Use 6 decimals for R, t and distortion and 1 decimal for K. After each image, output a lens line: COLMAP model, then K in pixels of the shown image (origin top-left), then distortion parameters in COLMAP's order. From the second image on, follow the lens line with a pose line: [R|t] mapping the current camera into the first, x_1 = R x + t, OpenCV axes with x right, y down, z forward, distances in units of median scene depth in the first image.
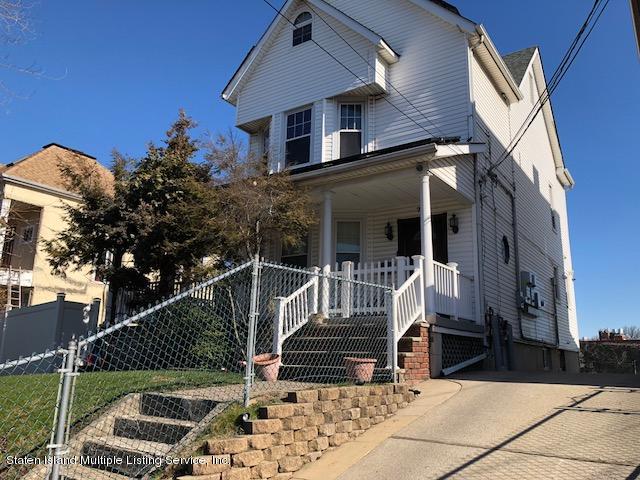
lens RADIAL K [[531.3, 0, 320.0], [0, 531.3, 240.0], [0, 0, 1]] dist [0.015306, 0.000850]
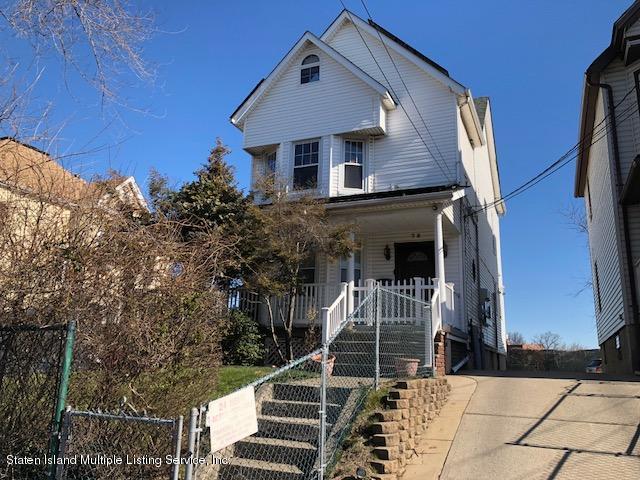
lens RADIAL K [[531.3, 0, 320.0], [0, 531.3, 240.0], [0, 0, 1]] dist [0.015306, 0.000850]
pose [[0.983372, 0.047019, 0.175412, -0.219212], [-0.046332, 0.998894, -0.008013, -0.026851], [-0.175595, -0.000247, 0.984462, -0.140757]]
